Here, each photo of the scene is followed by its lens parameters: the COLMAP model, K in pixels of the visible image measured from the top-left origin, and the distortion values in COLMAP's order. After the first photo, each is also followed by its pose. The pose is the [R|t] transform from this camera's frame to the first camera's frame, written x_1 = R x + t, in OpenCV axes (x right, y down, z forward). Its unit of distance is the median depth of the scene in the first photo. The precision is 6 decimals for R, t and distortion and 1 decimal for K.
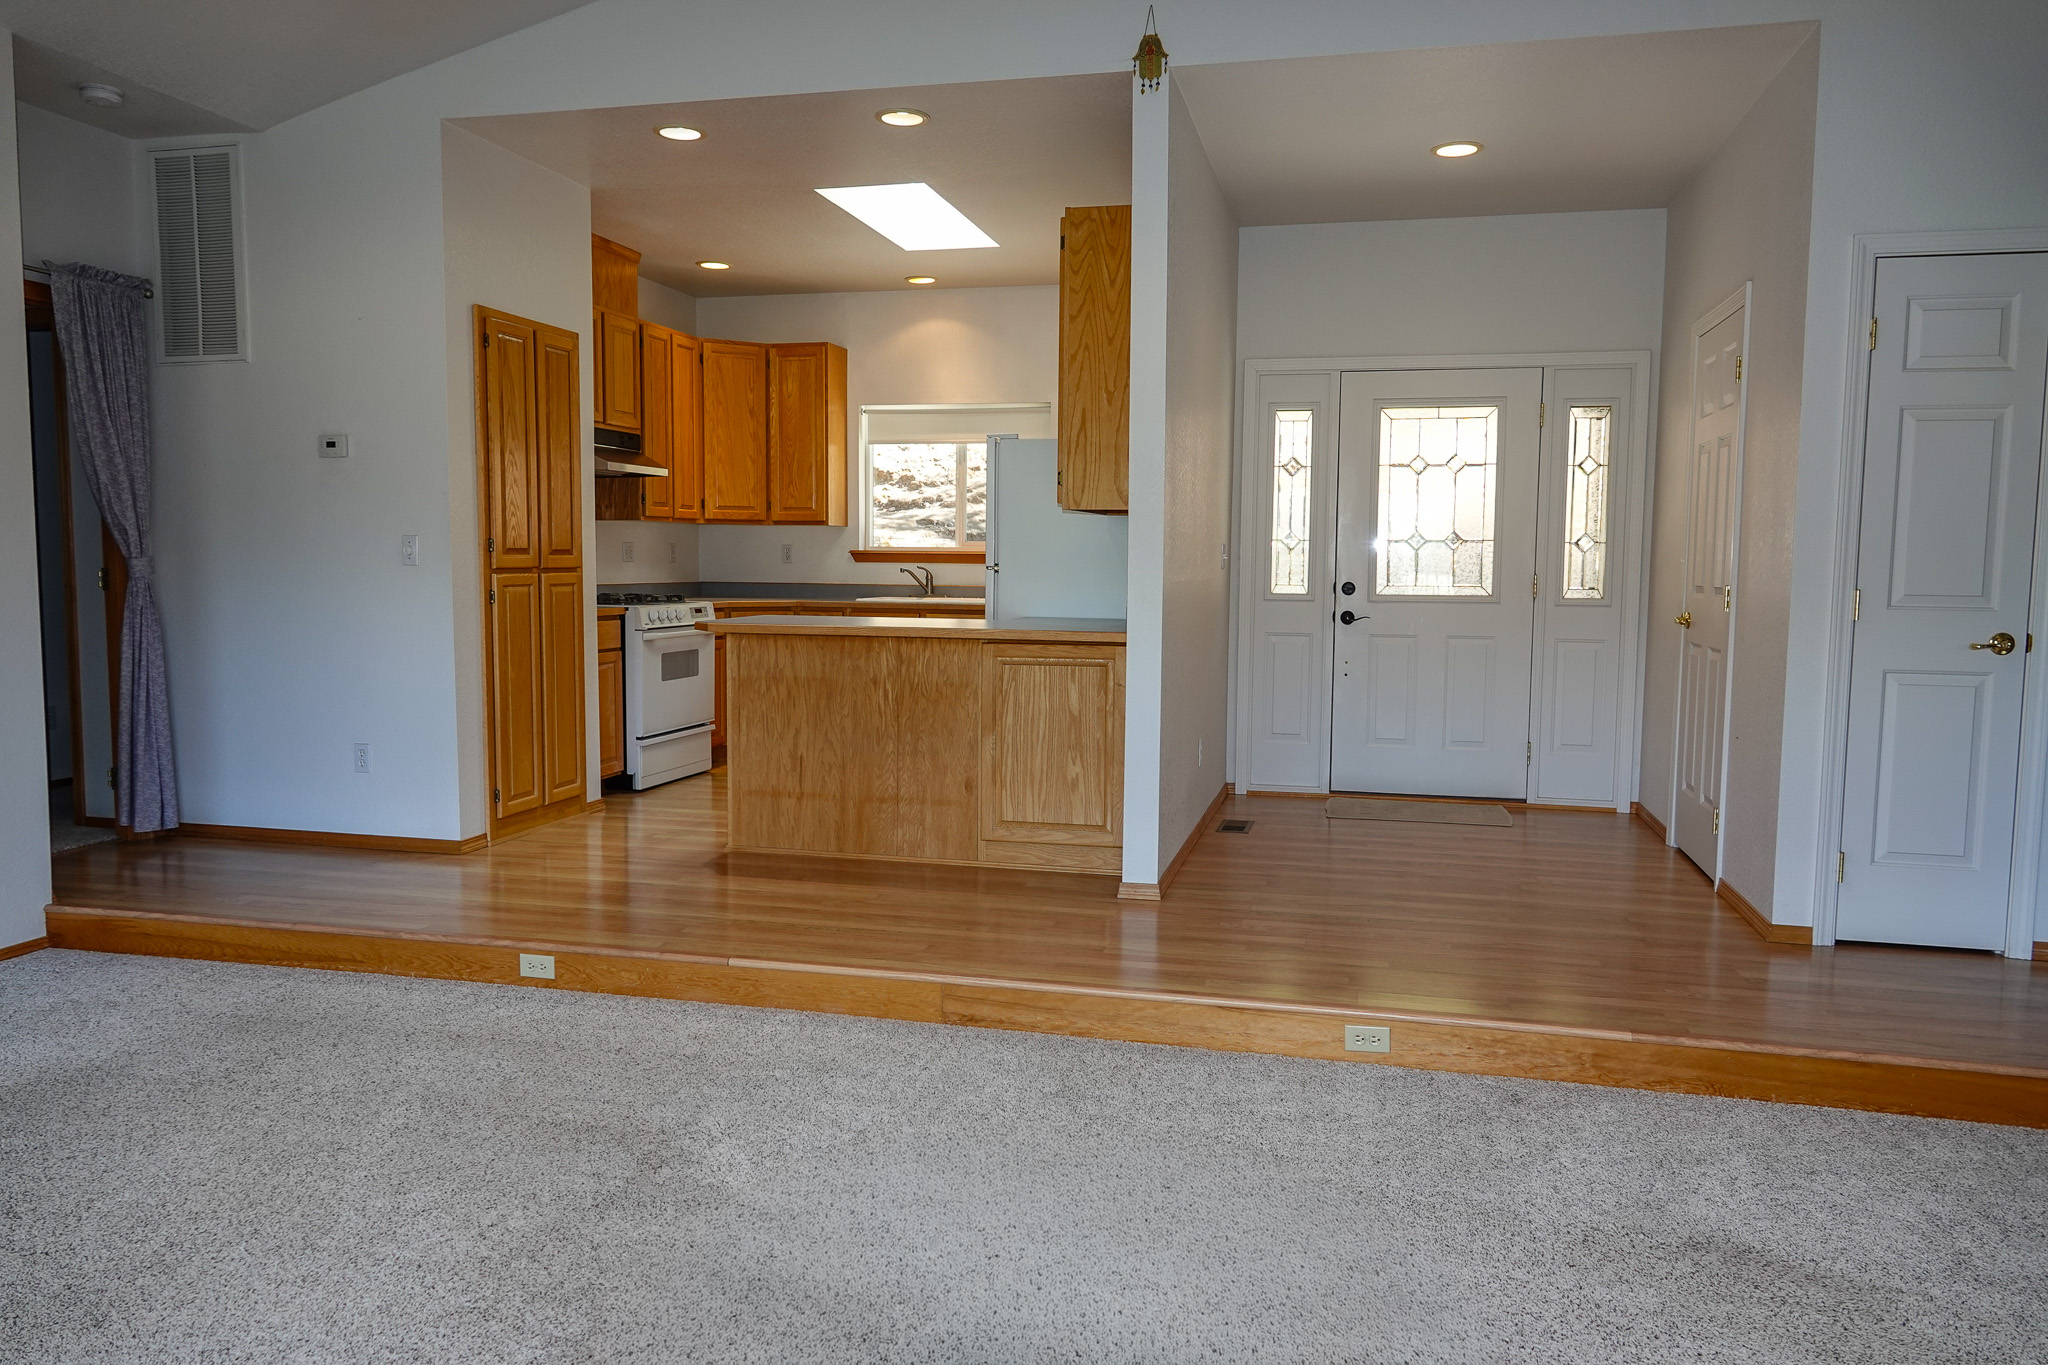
lens RADIAL K [[1458.4, 0, 1024.0], [0, 1458.4, 682.5], [0, 0, 1]] dist [0.000270, -0.000016]
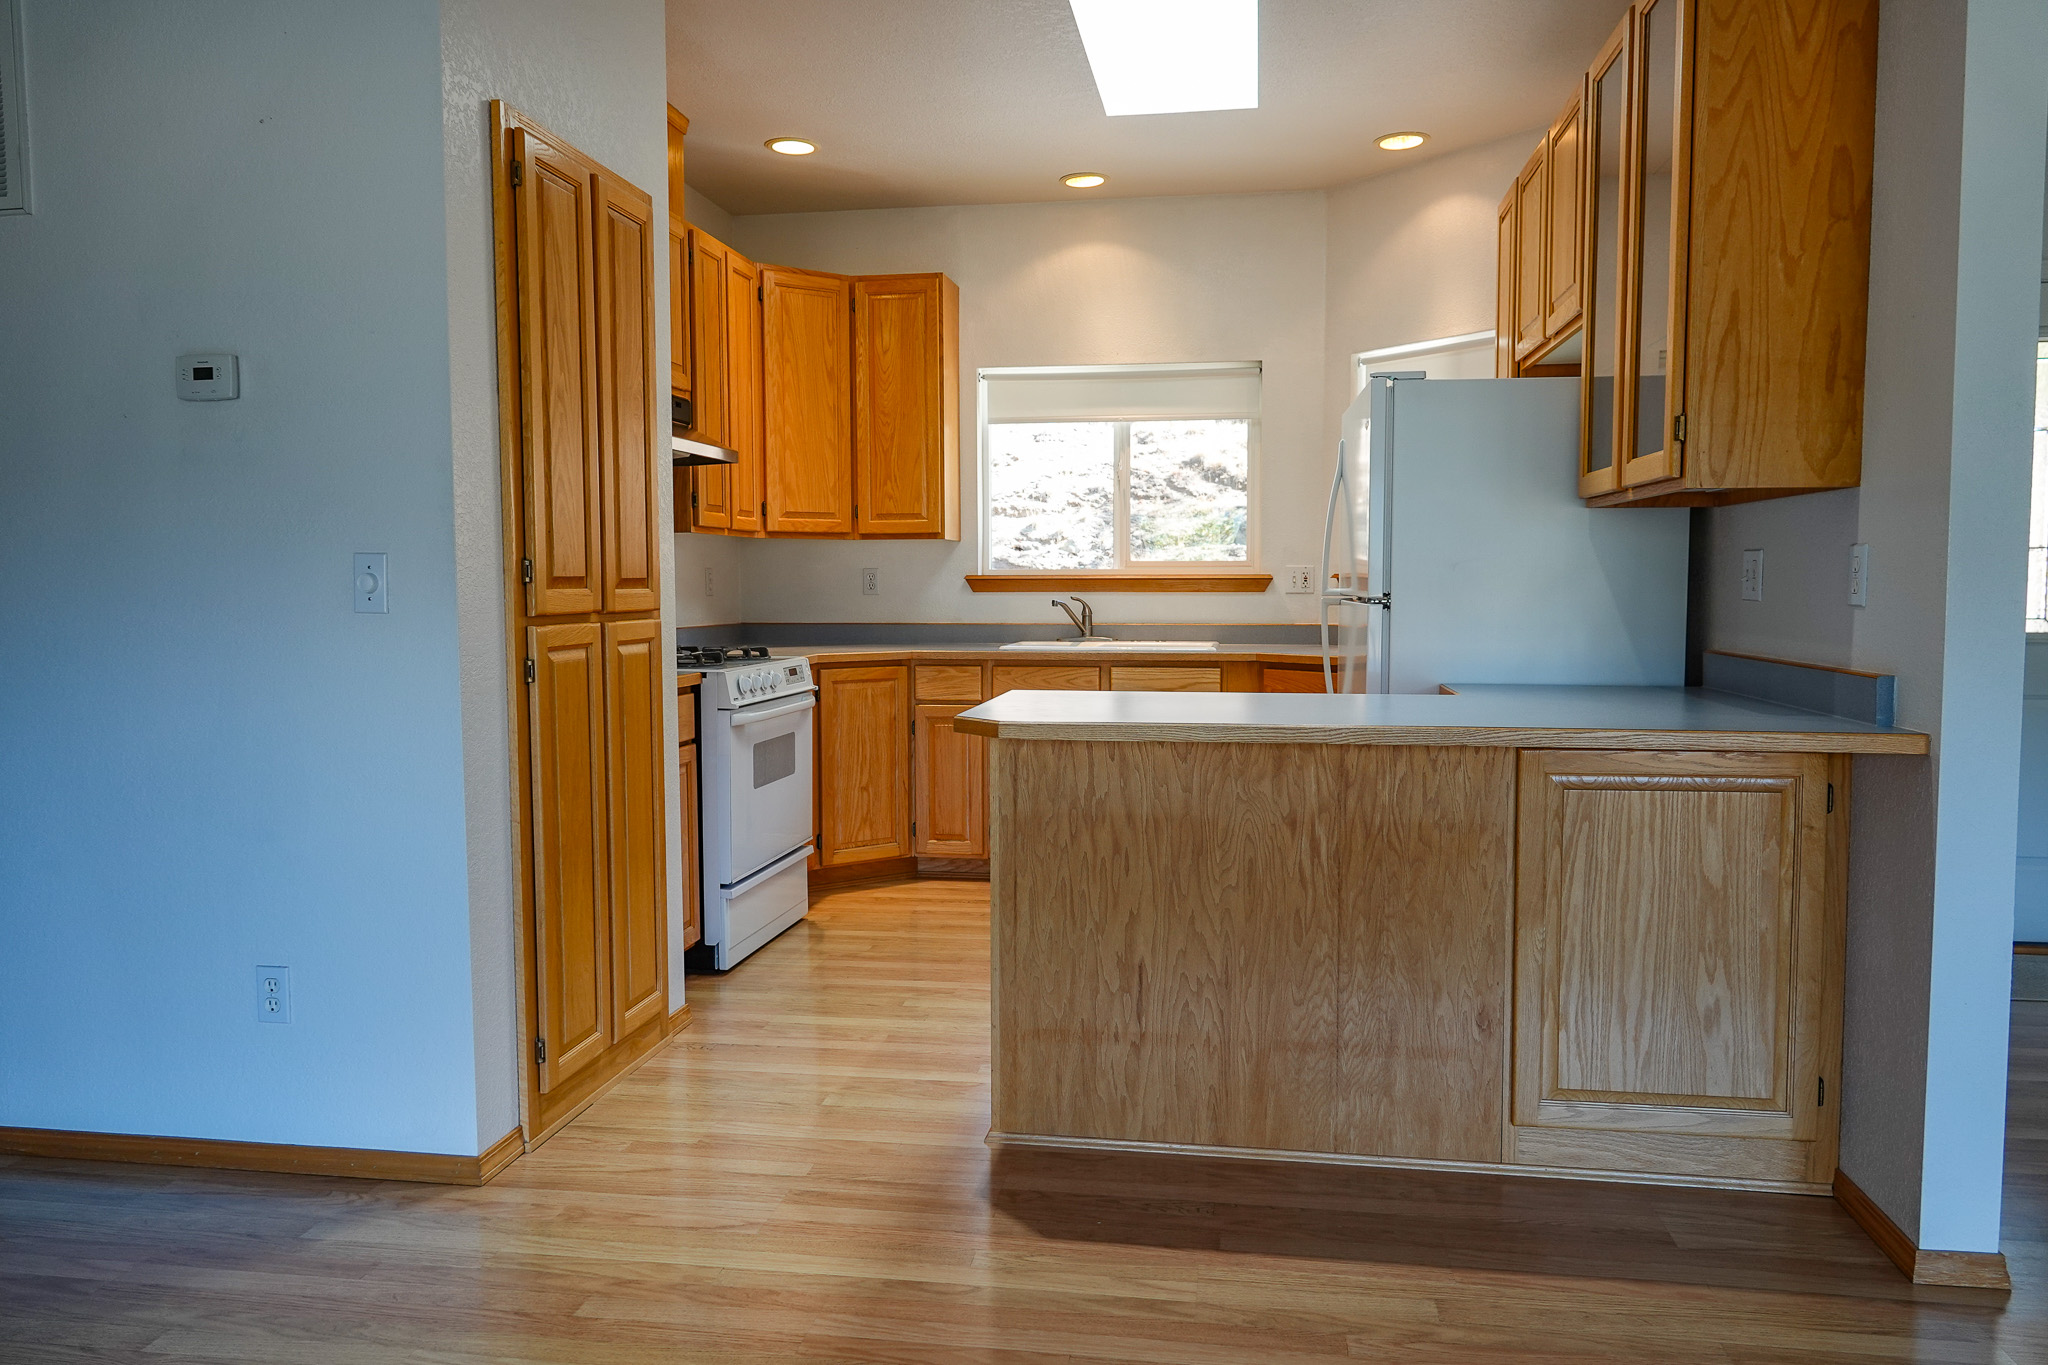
lens RADIAL K [[1458.4, 0, 1024.0], [0, 1458.4, 682.5], [0, 0, 1]] dist [0.000270, -0.000016]
pose [[0.996436, -0.018097, 0.082393, -0.206957], [0.019463, 0.999686, -0.015804, -0.038335], [-0.082081, 0.017351, 0.996475, 0.417759]]
